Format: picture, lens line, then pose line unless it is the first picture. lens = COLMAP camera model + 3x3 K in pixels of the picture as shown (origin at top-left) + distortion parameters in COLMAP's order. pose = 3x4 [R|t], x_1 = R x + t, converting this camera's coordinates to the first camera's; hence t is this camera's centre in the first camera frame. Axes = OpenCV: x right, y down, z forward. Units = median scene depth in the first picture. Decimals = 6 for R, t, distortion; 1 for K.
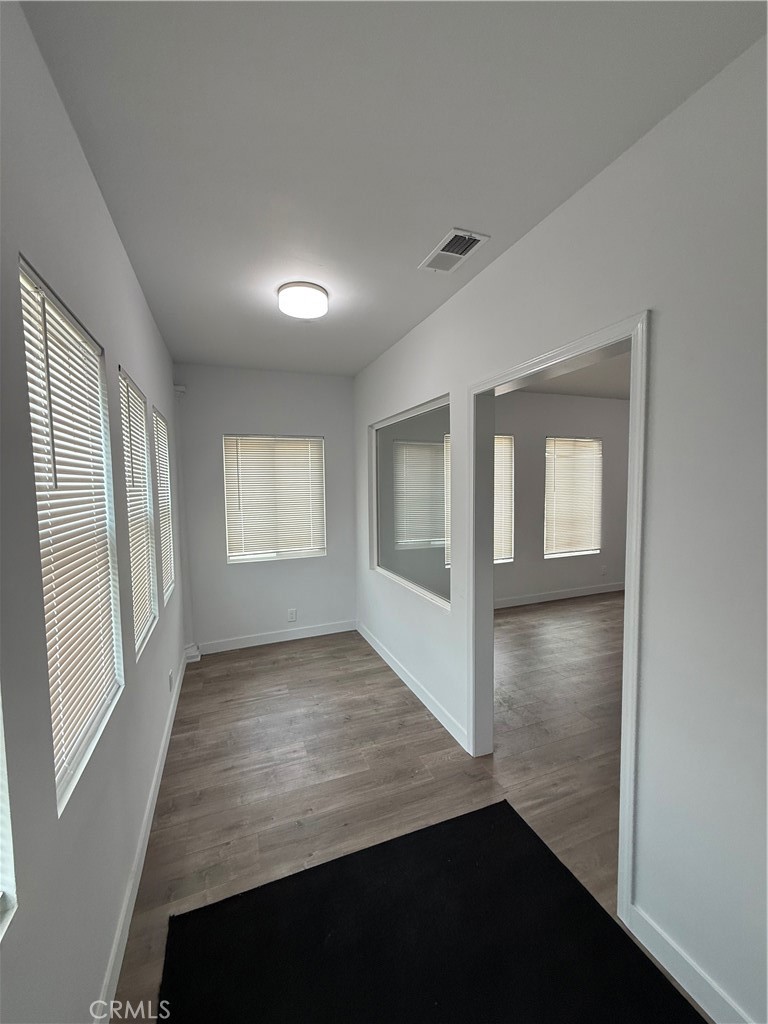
lens RADIAL K [[406.3, 0, 384.0], [0, 406.3, 512.0], [0, 0, 1]] dist [0.000237, 0.000051]
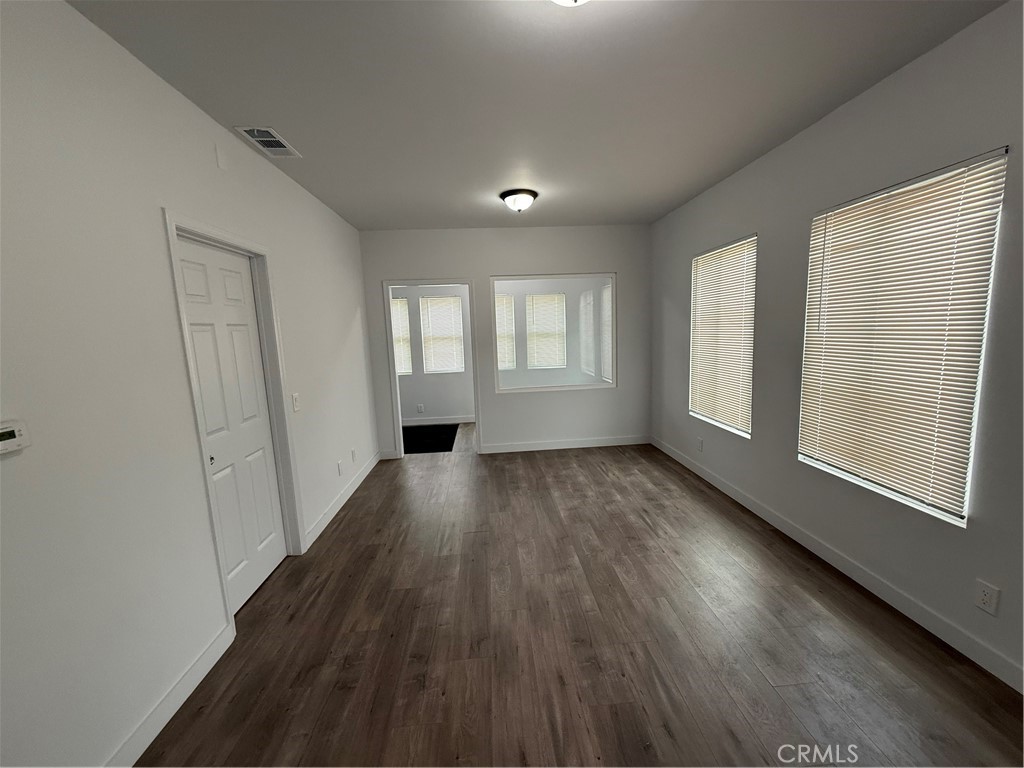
lens RADIAL K [[406.3, 0, 516.5], [0, 406.3, 384.1], [0, 0, 1]] dist [0.000237, 0.000051]
pose [[-0.283251, 0.155677, -0.946326, 1.057021], [-0.024752, 0.985222, 0.169484, -0.064475], [0.958726, 0.071430, -0.275212, 0.860294]]
